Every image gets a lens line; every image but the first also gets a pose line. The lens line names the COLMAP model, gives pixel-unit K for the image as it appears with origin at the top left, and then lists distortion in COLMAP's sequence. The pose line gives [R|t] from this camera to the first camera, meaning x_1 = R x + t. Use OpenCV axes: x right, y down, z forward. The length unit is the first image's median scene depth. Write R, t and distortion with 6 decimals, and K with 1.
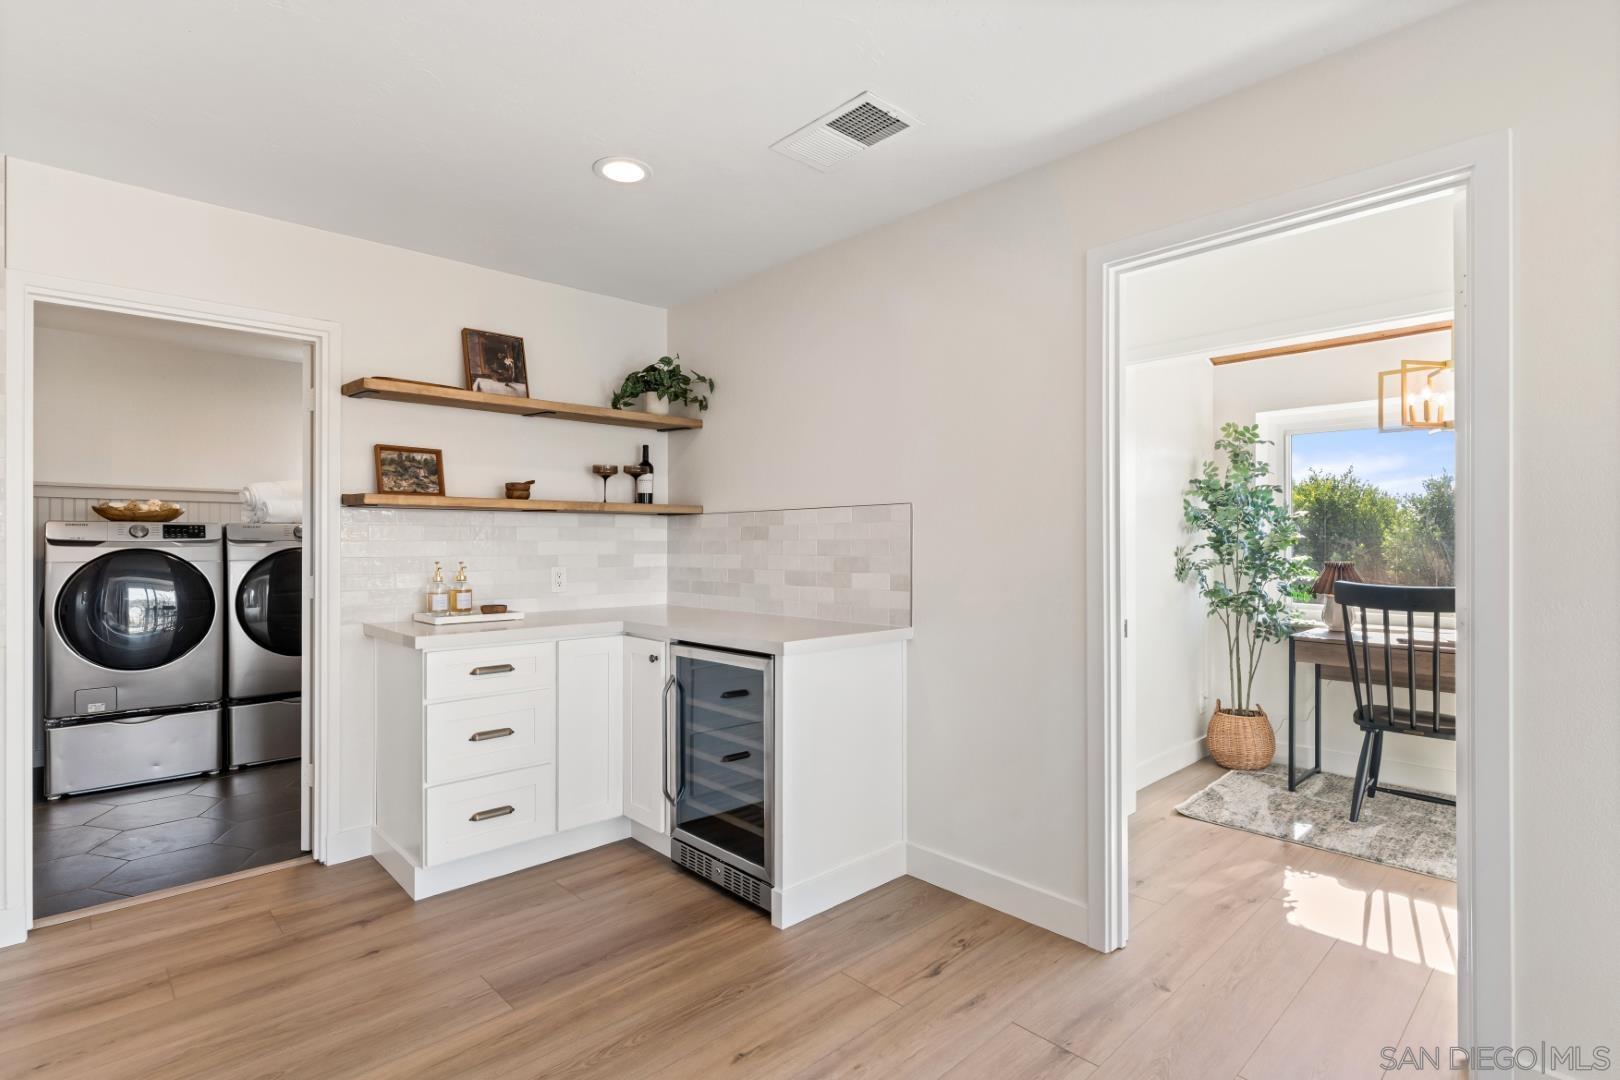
lens RADIAL K [[776.7, 0, 801.7], [0, 776.7, 540.7], [0, 0, 1]] dist [0.003597, -0.000176]
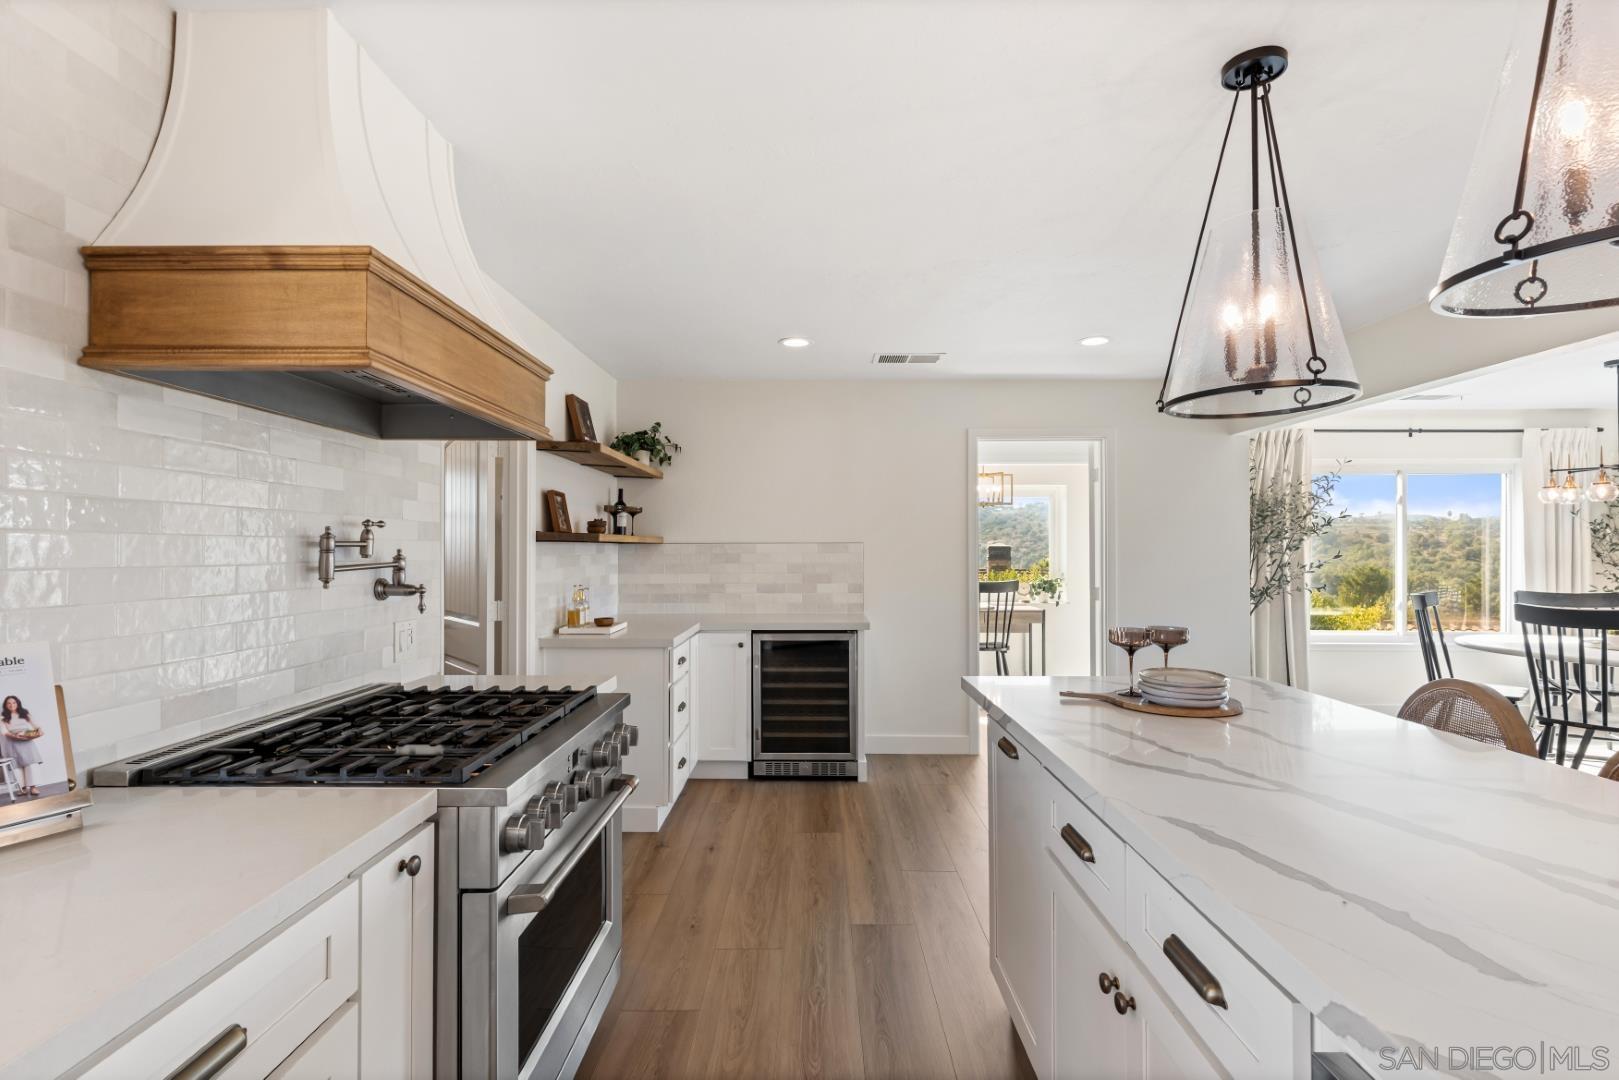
lens RADIAL K [[776.2, 0, 802.2], [0, 776.2, 538.6], [0, 0, 1]] dist [0.003597, -0.000176]
pose [[0.696980, 0.008561, 0.717039, -1.136117], [-0.002312, 0.999950, -0.009691, -0.037332], [-0.717087, 0.005097, 0.696965, -0.121027]]
